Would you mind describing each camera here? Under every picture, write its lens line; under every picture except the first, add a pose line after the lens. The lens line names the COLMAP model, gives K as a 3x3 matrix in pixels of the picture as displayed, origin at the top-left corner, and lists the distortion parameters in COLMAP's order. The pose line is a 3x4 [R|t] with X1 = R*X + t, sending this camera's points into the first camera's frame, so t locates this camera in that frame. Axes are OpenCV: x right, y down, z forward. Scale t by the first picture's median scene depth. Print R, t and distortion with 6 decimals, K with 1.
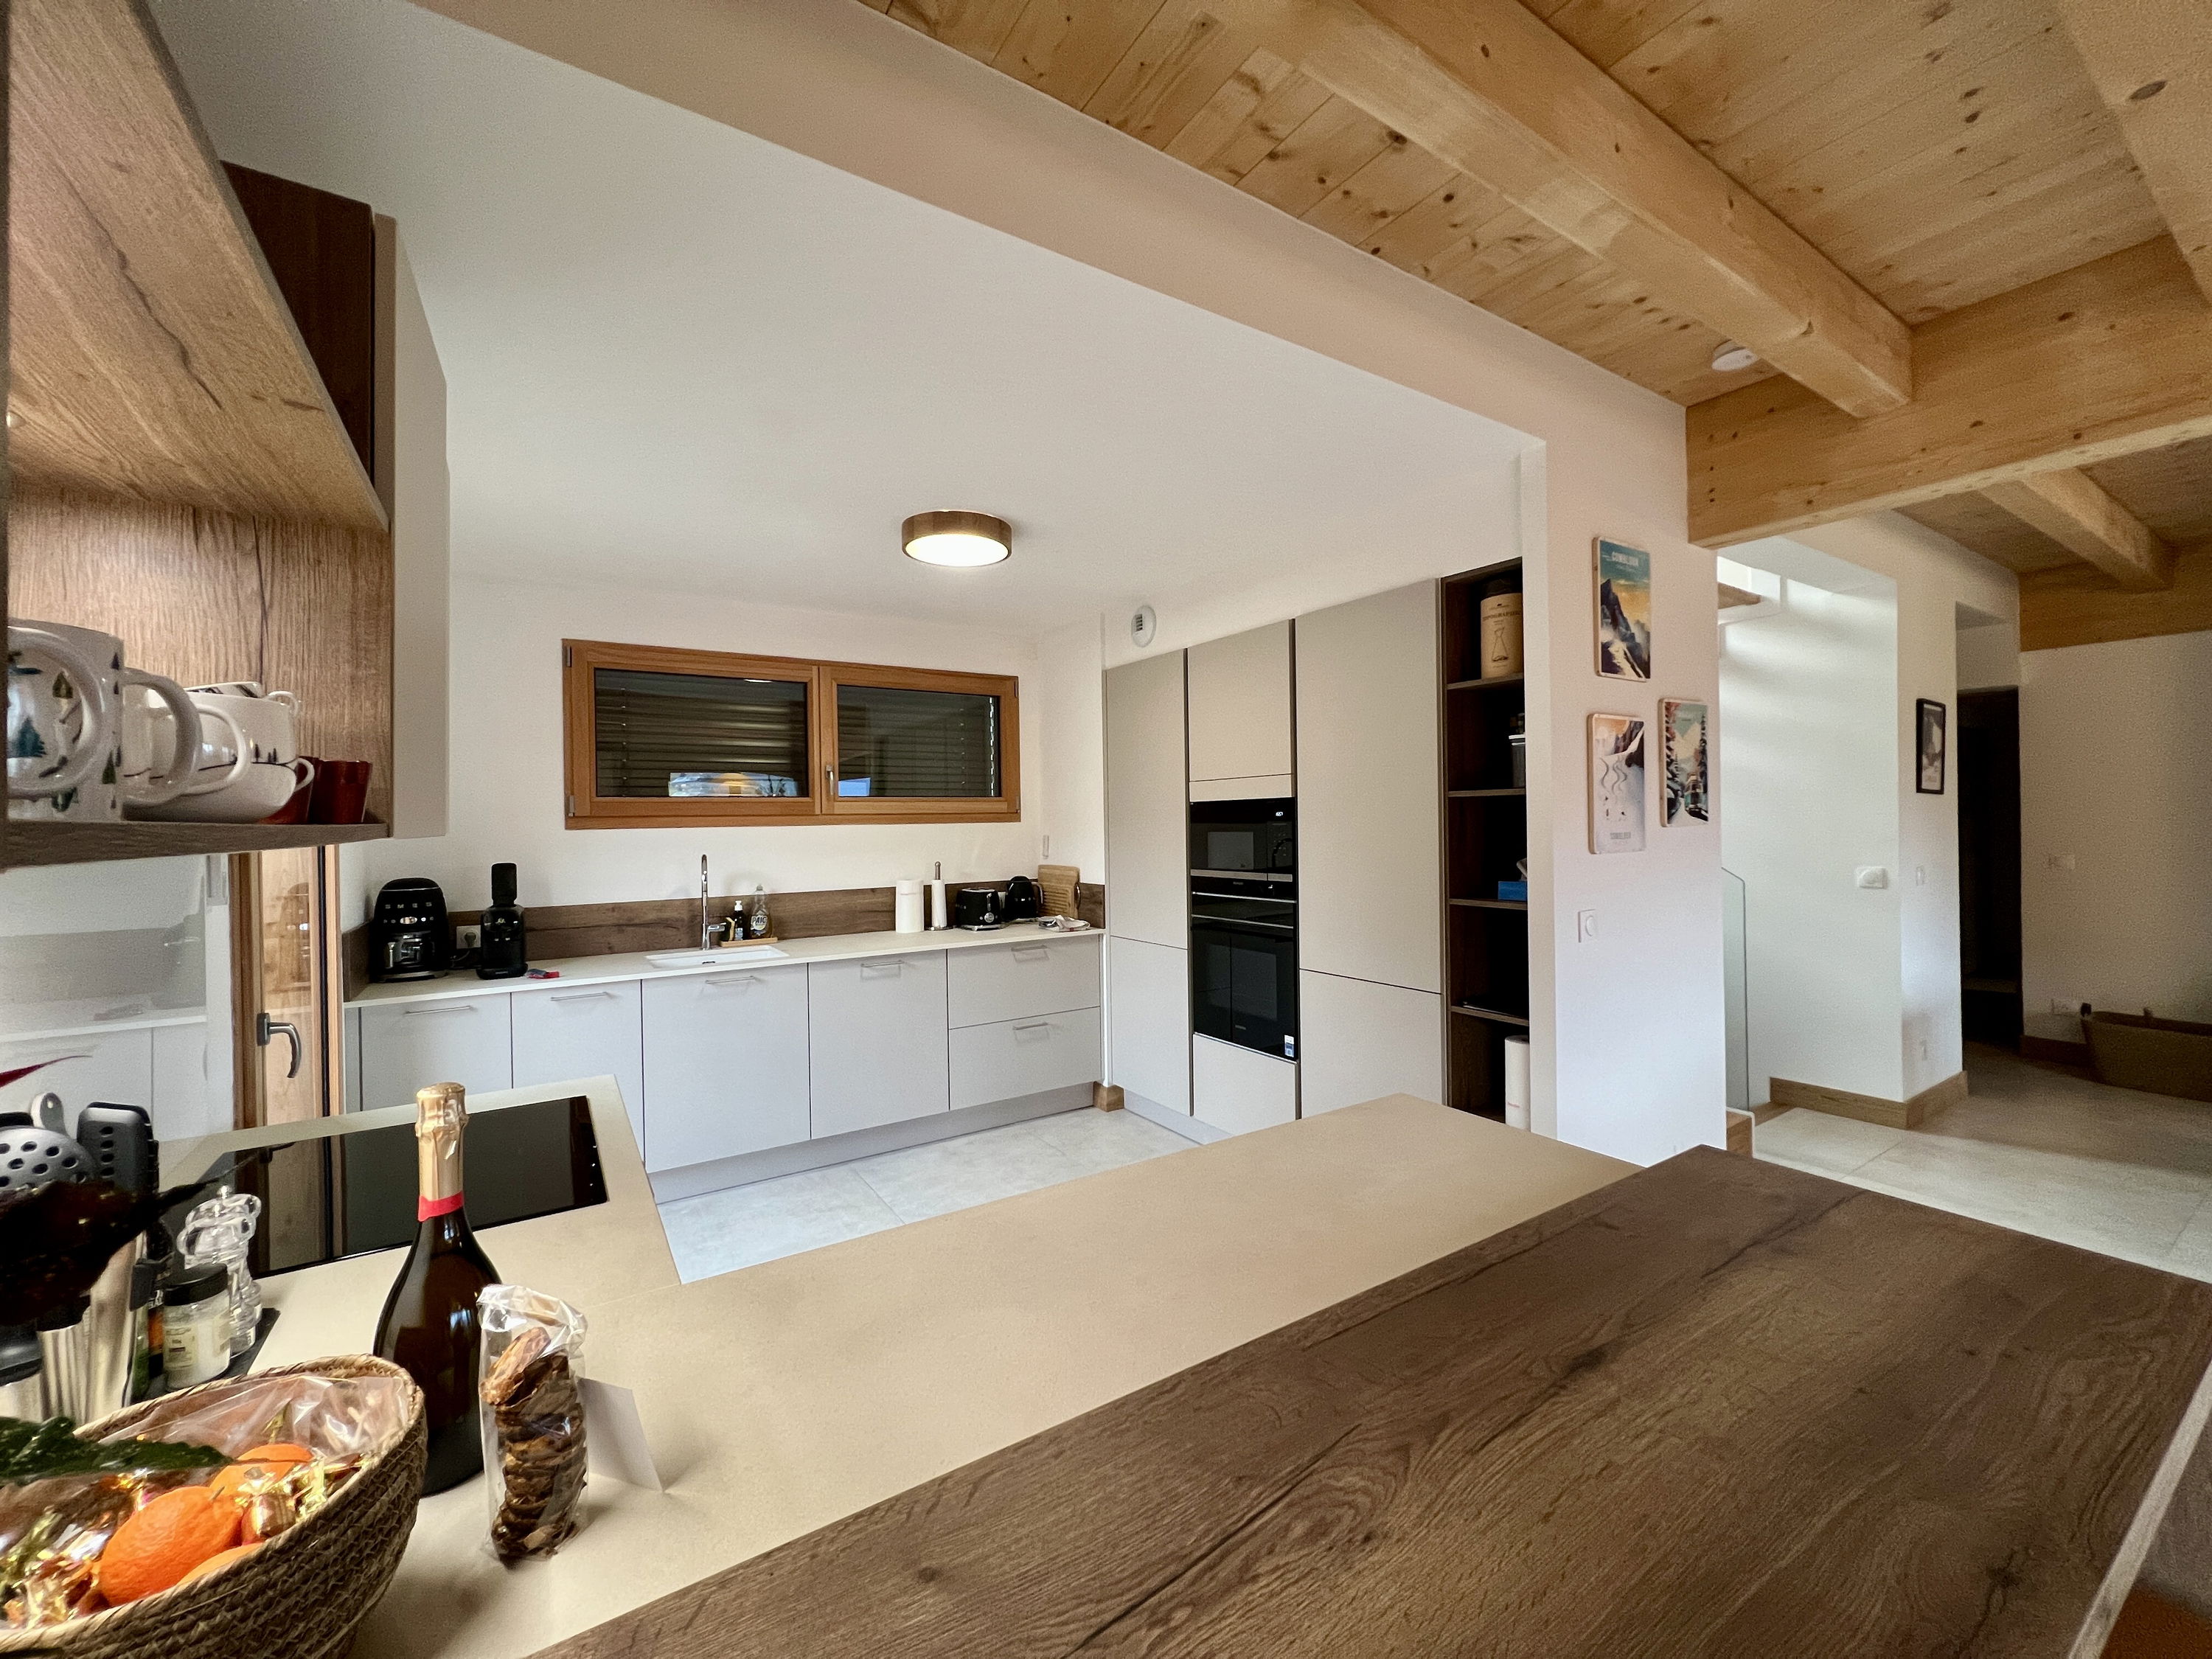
lens RADIAL K [[883.4, 0, 1095.4], [0, 883.4, 828.2], [0, 0, 1]] dist [-0.002040, -0.000231]
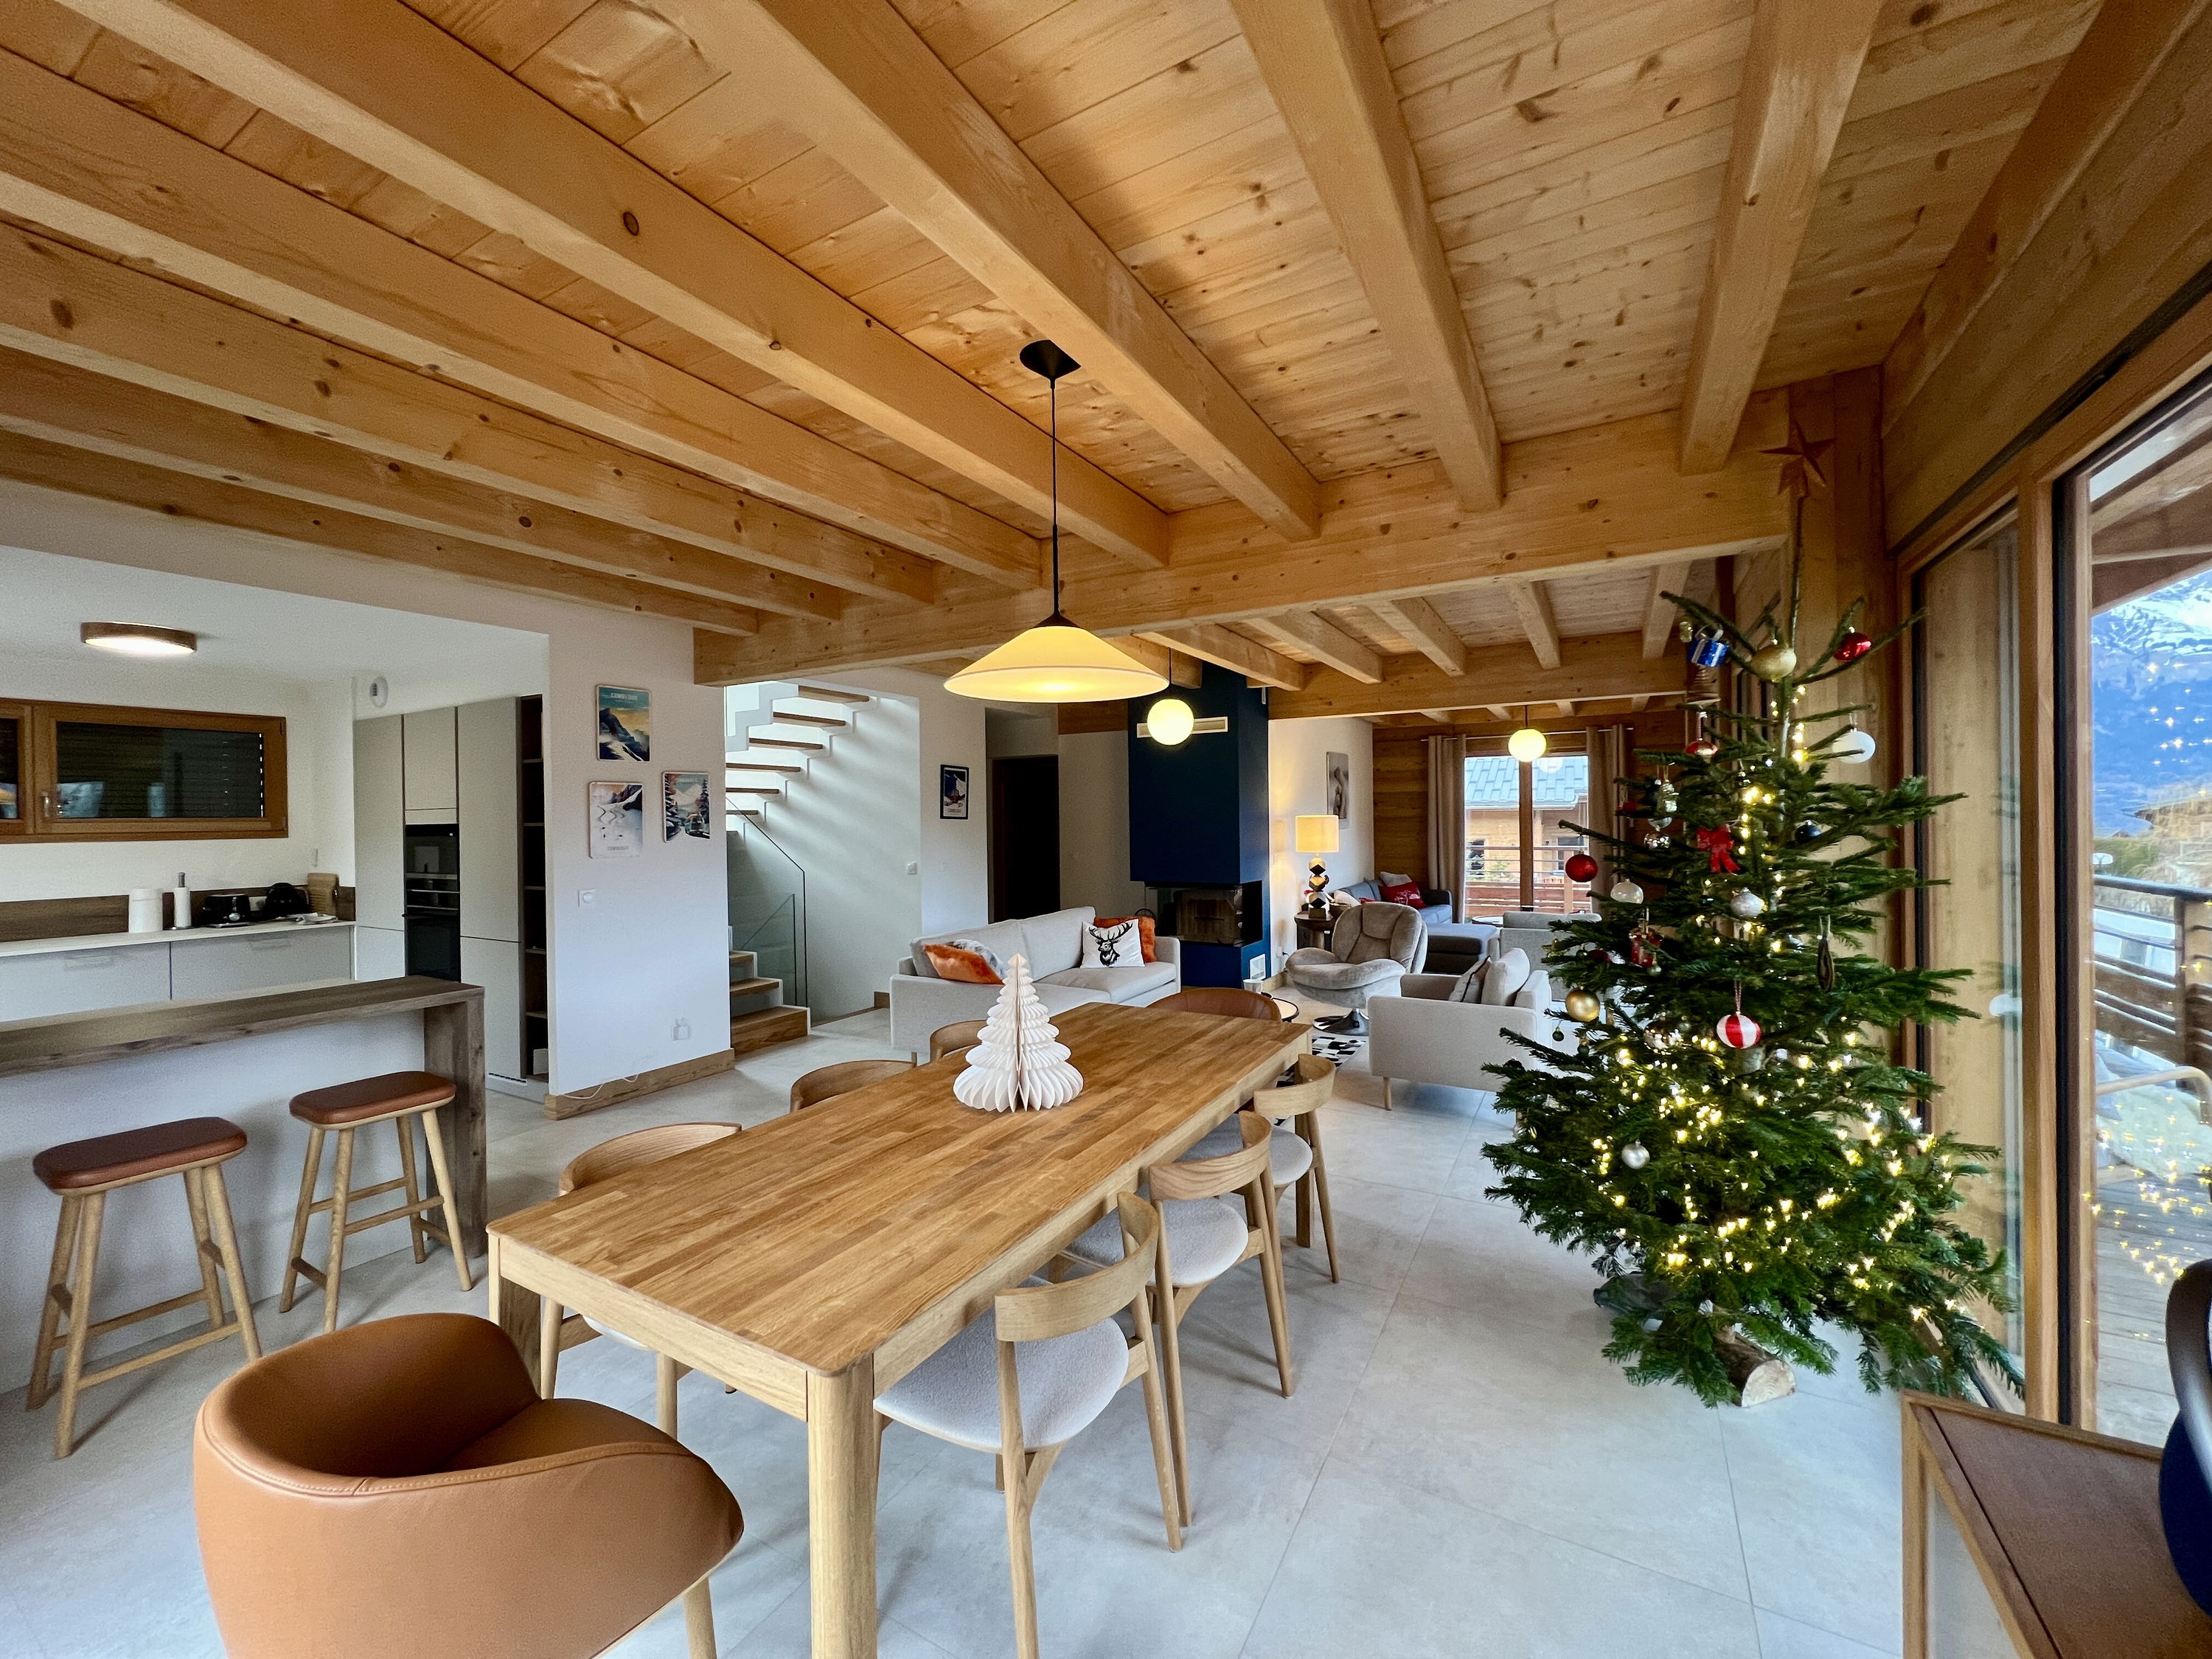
lens RADIAL K [[883.4, 0, 1112.3], [0, 883.4, 818.7], [0, 0, 1]] dist [-0.002040, -0.000231]
pose [[0.885207, 0.003206, 0.465186, 0.419724], [0.003869, 0.999891, -0.014255, -0.014134], [-0.465181, 0.014418, 0.885098, -0.705617]]
